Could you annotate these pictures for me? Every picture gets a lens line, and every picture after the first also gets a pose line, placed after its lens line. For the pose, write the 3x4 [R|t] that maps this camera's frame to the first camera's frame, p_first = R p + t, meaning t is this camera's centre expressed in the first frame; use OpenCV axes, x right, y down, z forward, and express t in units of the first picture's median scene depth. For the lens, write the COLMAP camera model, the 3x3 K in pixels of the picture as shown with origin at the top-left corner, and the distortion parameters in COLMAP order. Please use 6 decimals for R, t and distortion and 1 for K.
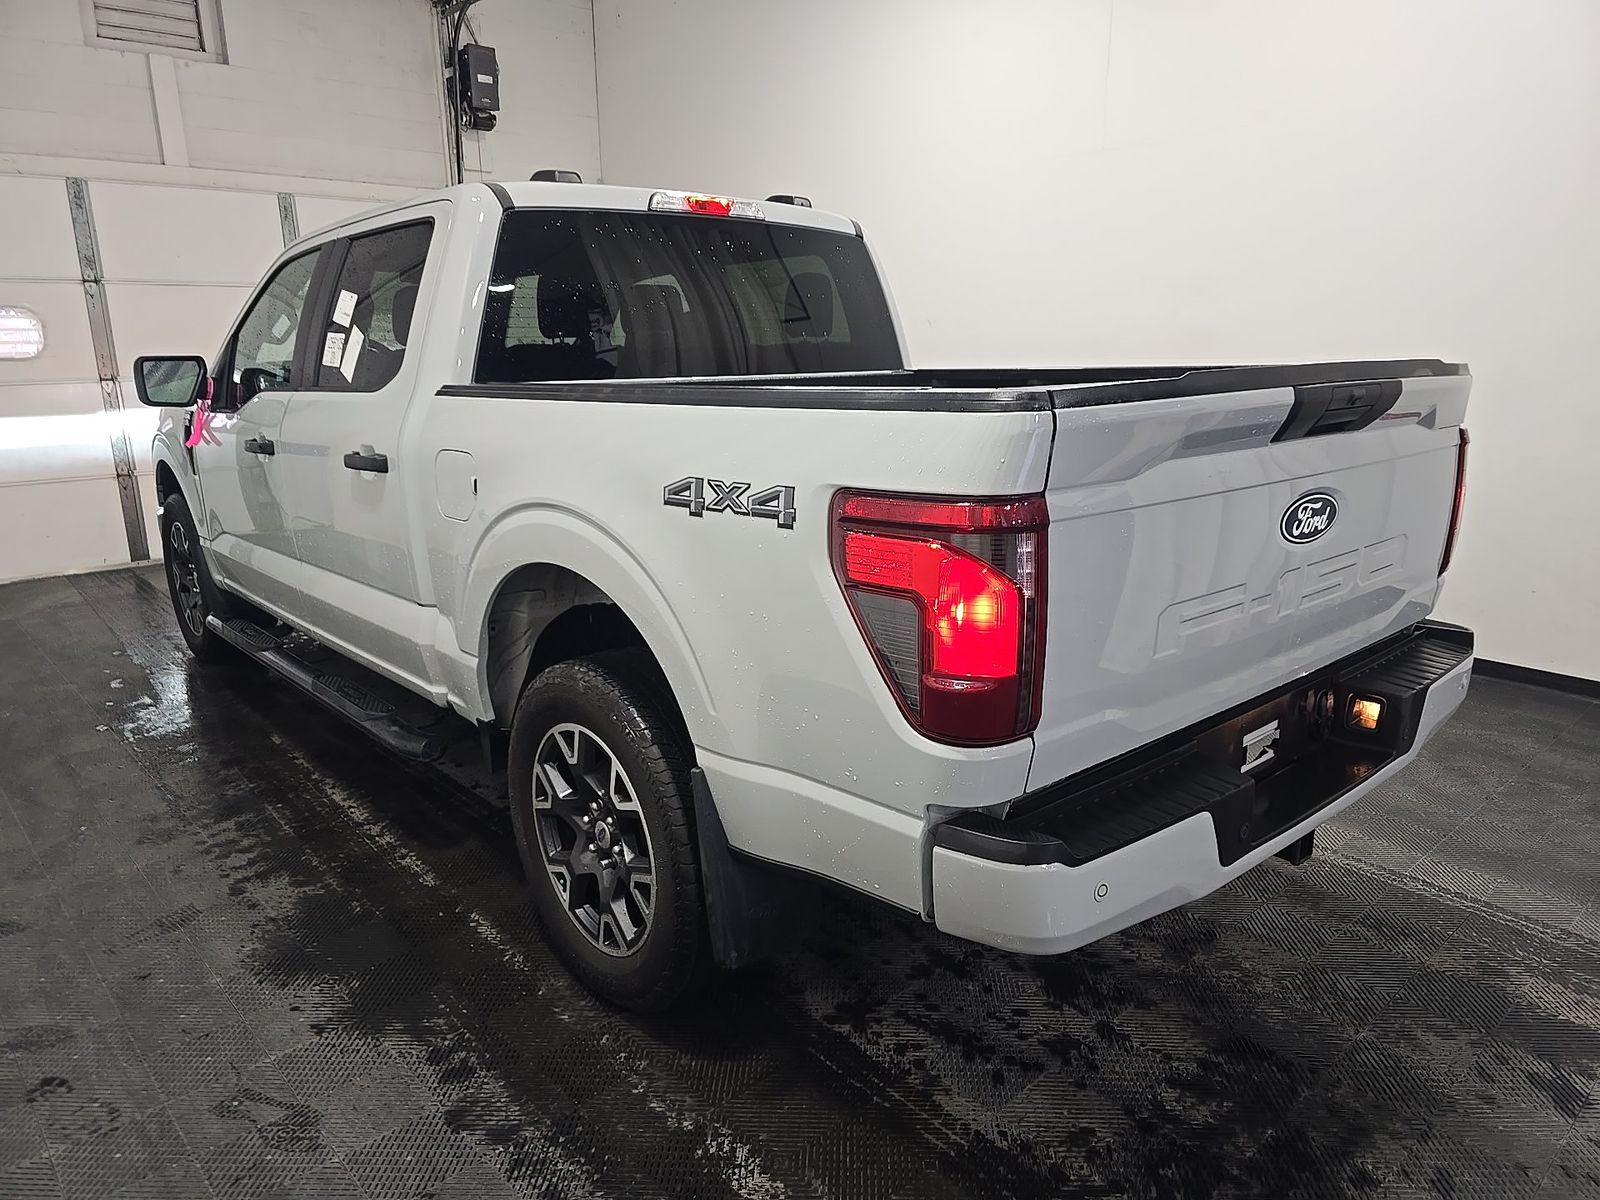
lens RADIAL K [[1051.8, 0, 826.5], [0, 1051.8, 594.5], [0, 0, 1]] dist [0.060819, -0.051495]
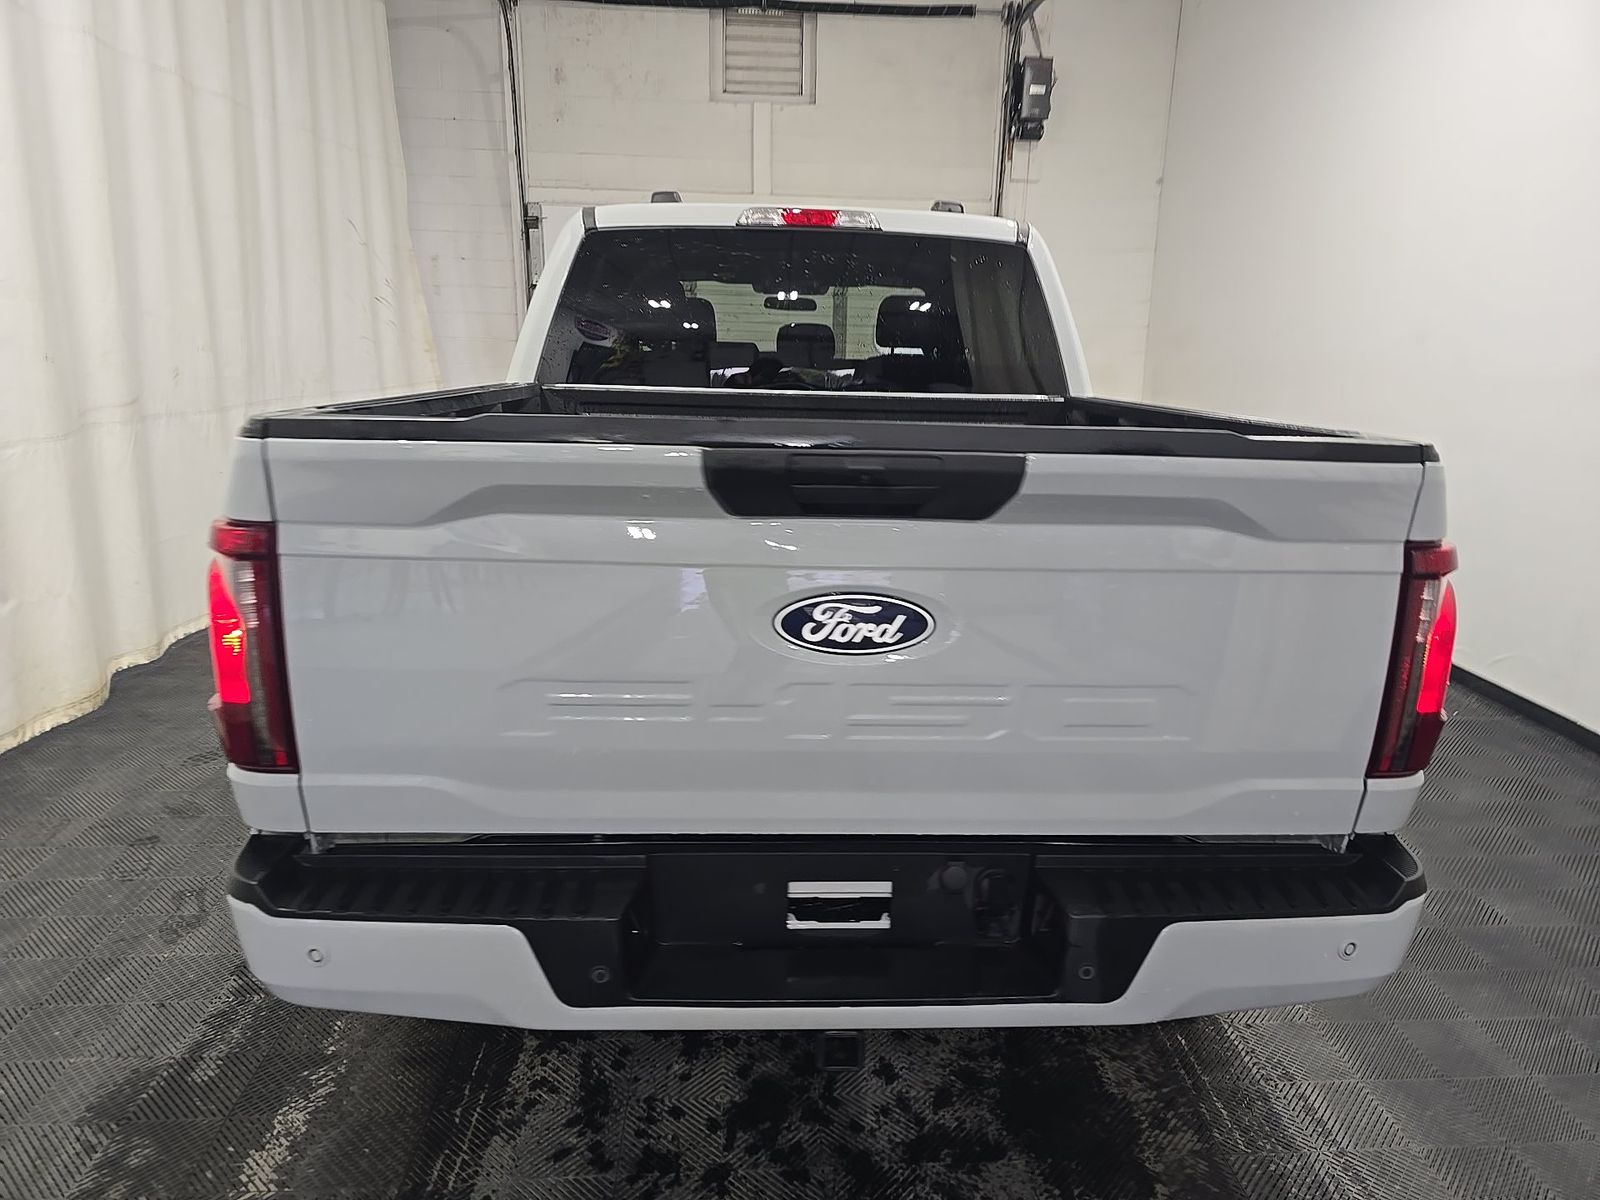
lens RADIAL K [[1051.8, 0, 826.5], [0, 1051.8, 594.5], [0, 0, 1]] dist [0.060819, -0.051495]
pose [[0.783014, 0.176370, -0.596476, 0.486557], [-0.177617, 0.982428, 0.057327, -0.072679], [0.596106, 0.061056, 0.800581, 0.215348]]
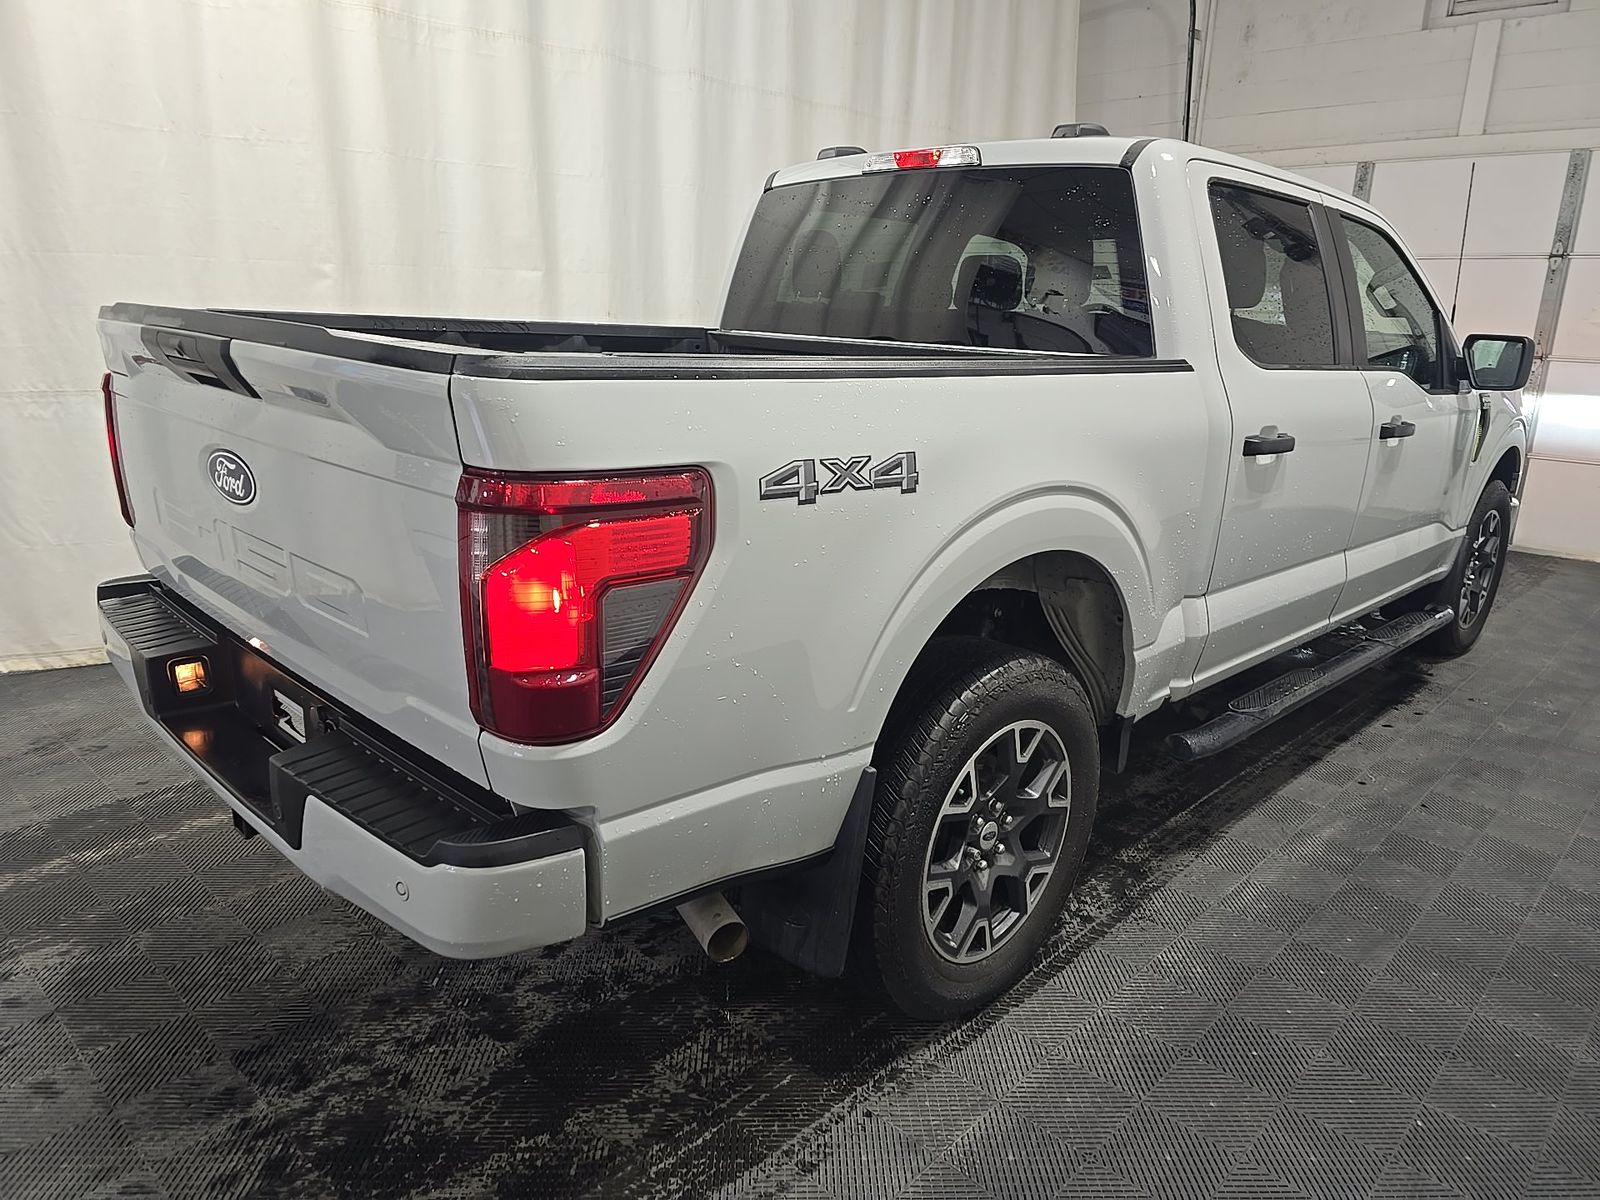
lens RADIAL K [[1053.7, 0, 826.4], [0, 1053.7, 599.1], [0, 0, 1]] dist [0.080104, -0.068451]
pose [[0.079753, 0.282037, -0.956083, 0.793640], [-0.267232, 0.930078, 0.252074, -0.194429], [0.960326, 0.235392, 0.149545, 0.767667]]
